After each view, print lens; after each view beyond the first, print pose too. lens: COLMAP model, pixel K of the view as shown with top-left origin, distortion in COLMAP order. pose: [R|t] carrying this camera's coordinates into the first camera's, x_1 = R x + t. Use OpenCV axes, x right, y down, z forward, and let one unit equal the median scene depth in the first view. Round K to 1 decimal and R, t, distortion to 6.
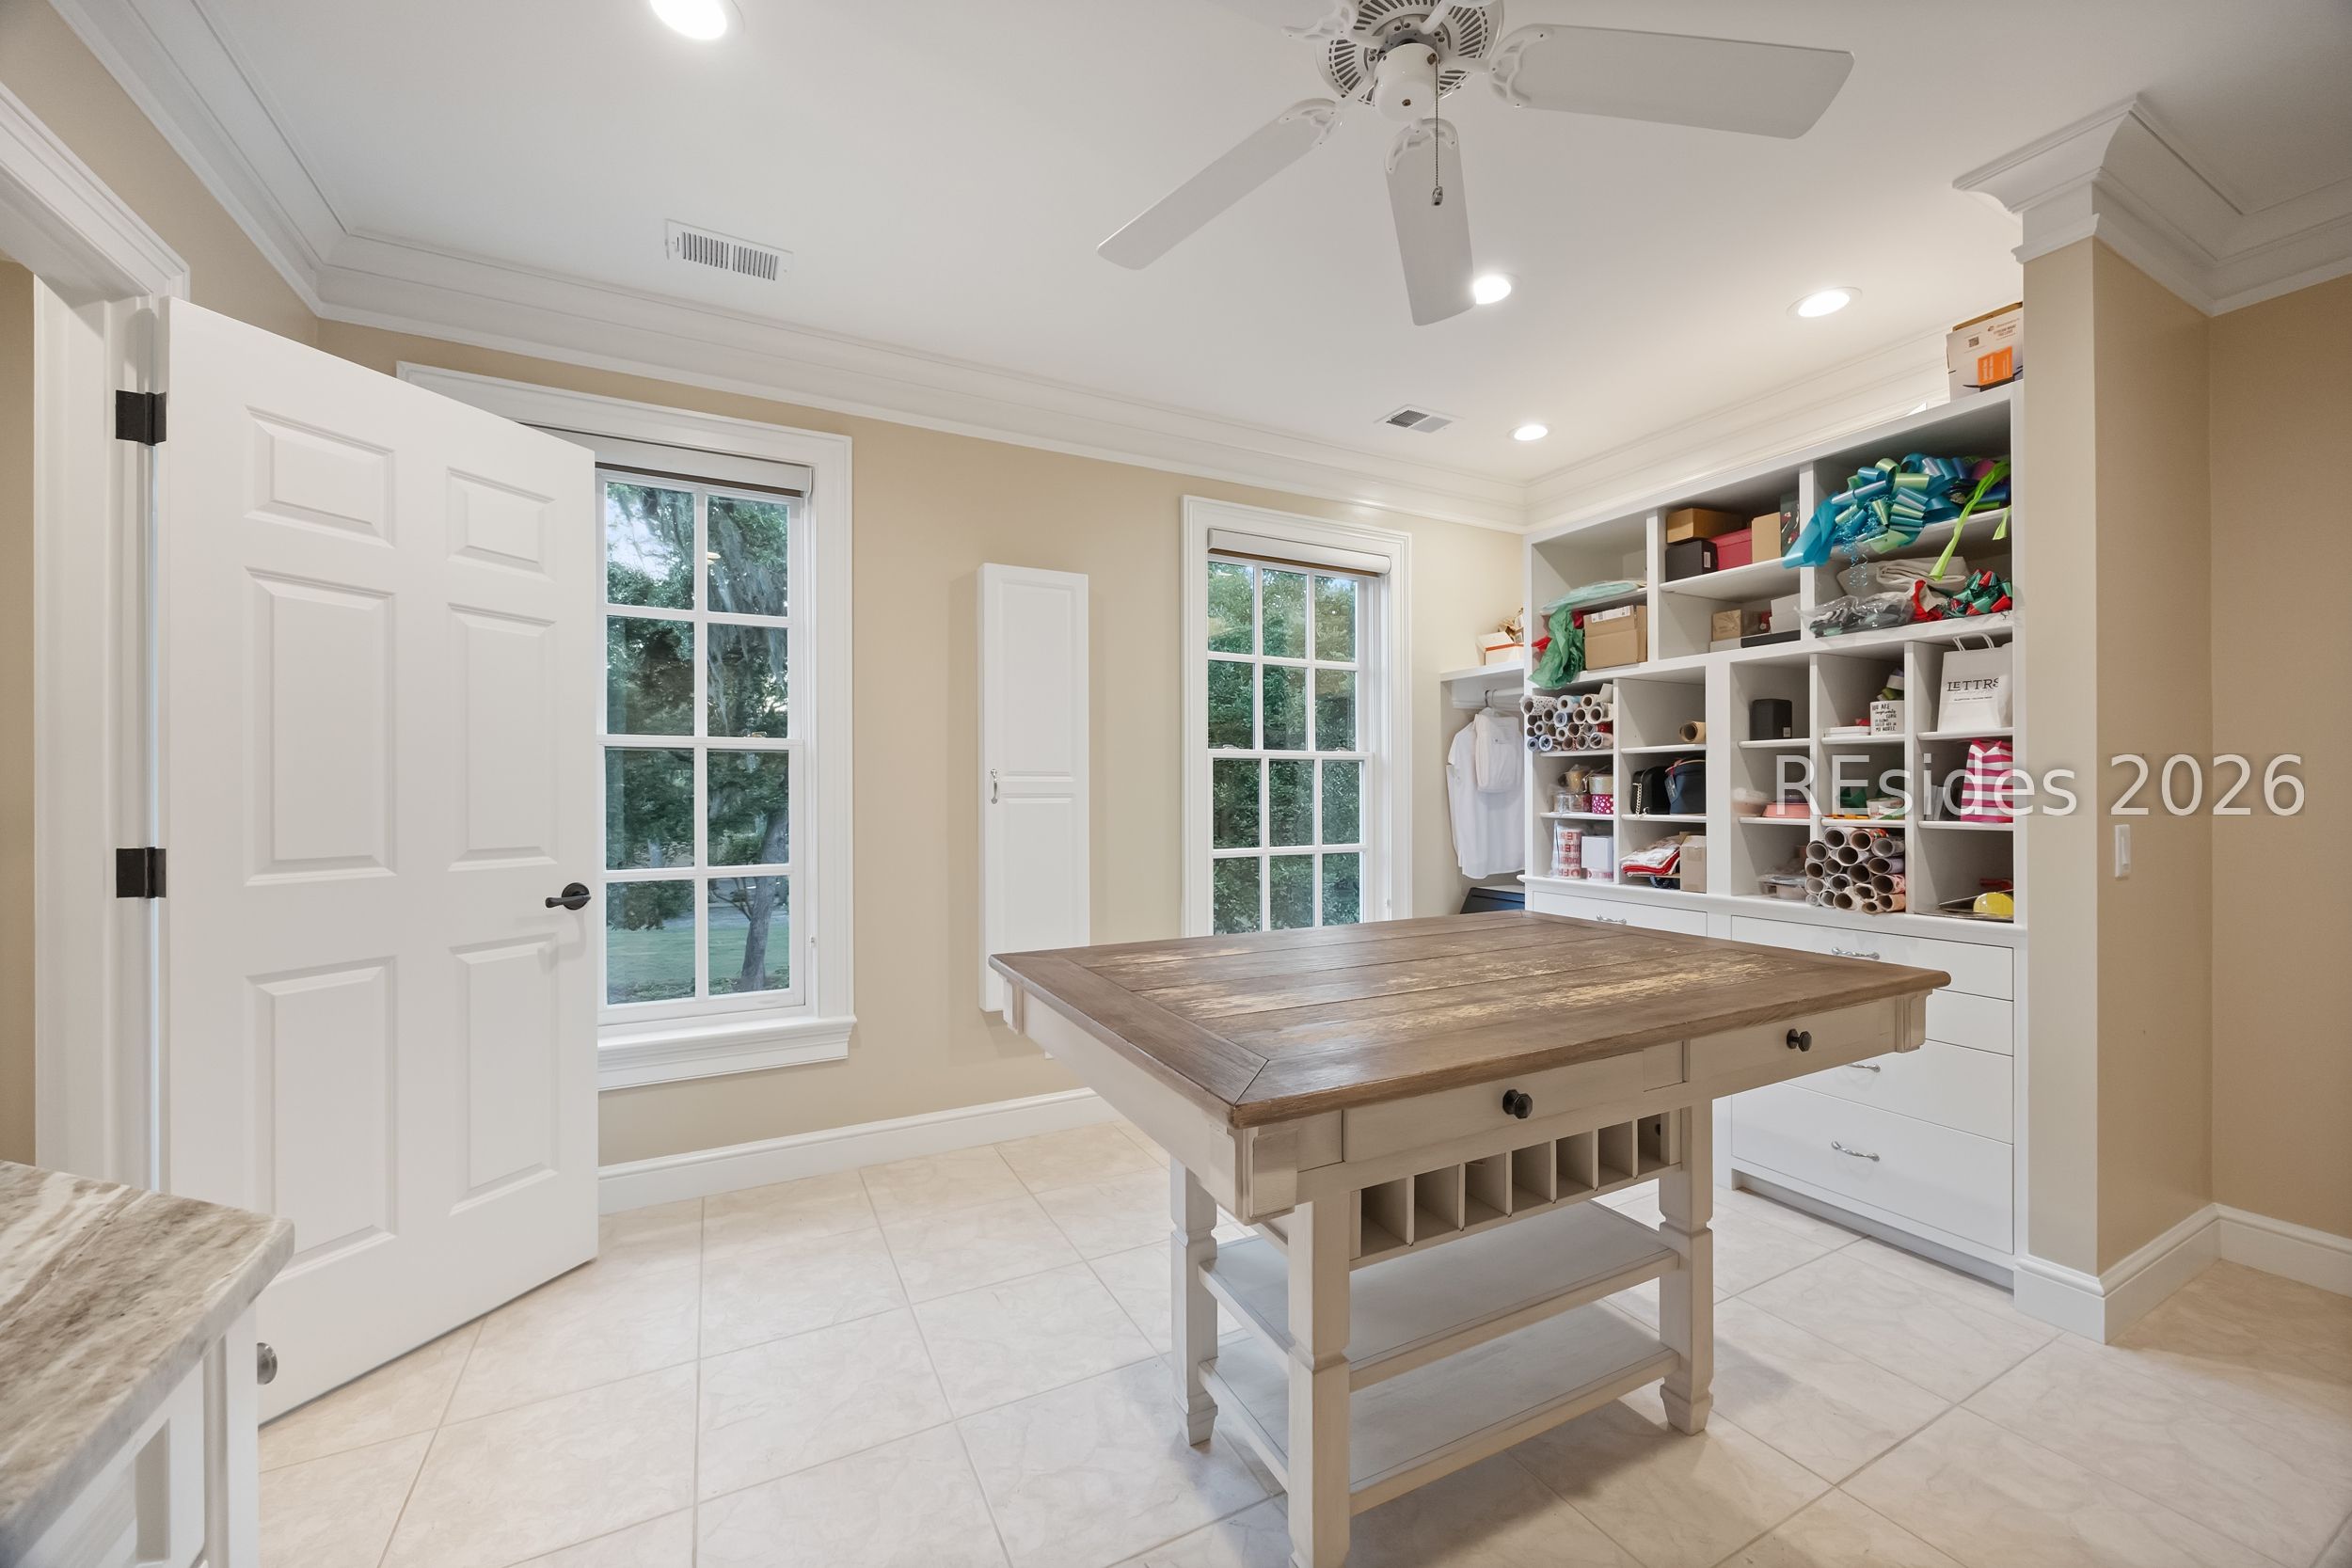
lens RADIAL K [[902.7, 0, 1176.0], [0, 902.7, 784.0], [0, 0, 1]] dist [0.000224, 0.000014]
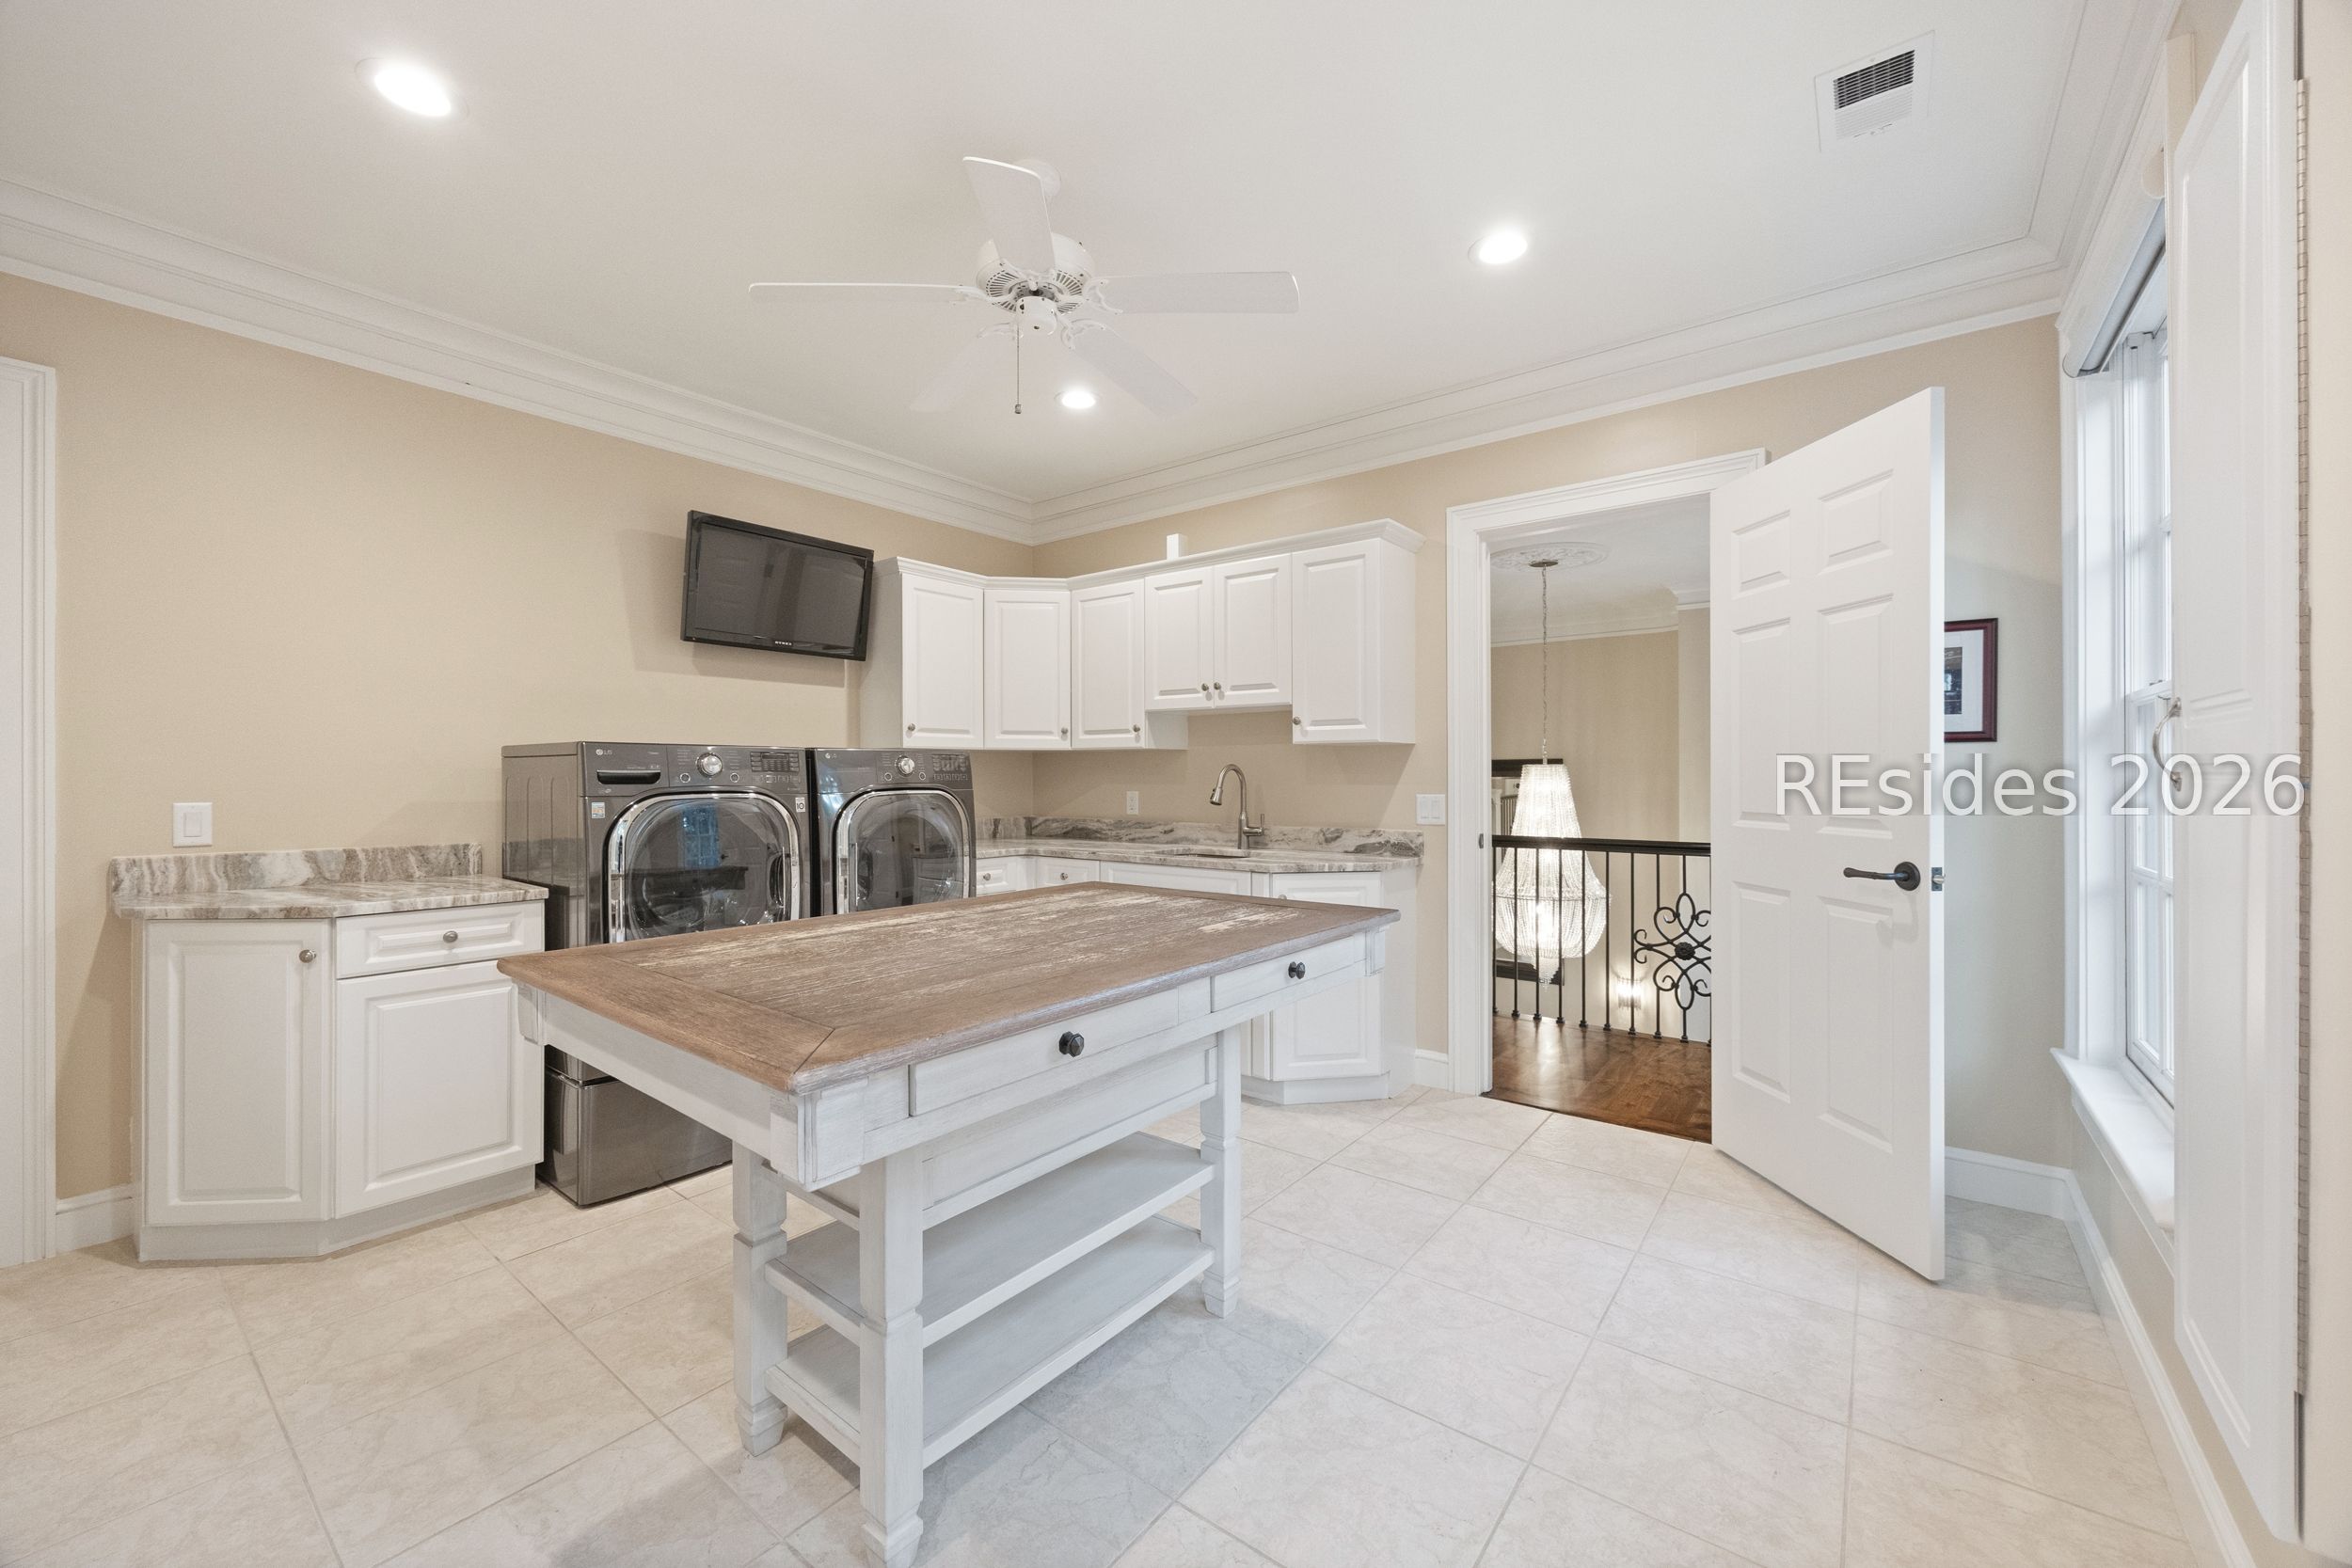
lens RADIAL K [[902.7, 0, 1176.0], [0, 902.7, 784.0], [0, 0, 1]] dist [0.000224, 0.000014]
pose [[-0.908389, 0.007534, -0.418057, 0.431084], [0.009501, 0.999951, -0.002625, 0.024205], [0.418017, -0.006356, -0.908417, 1.564291]]
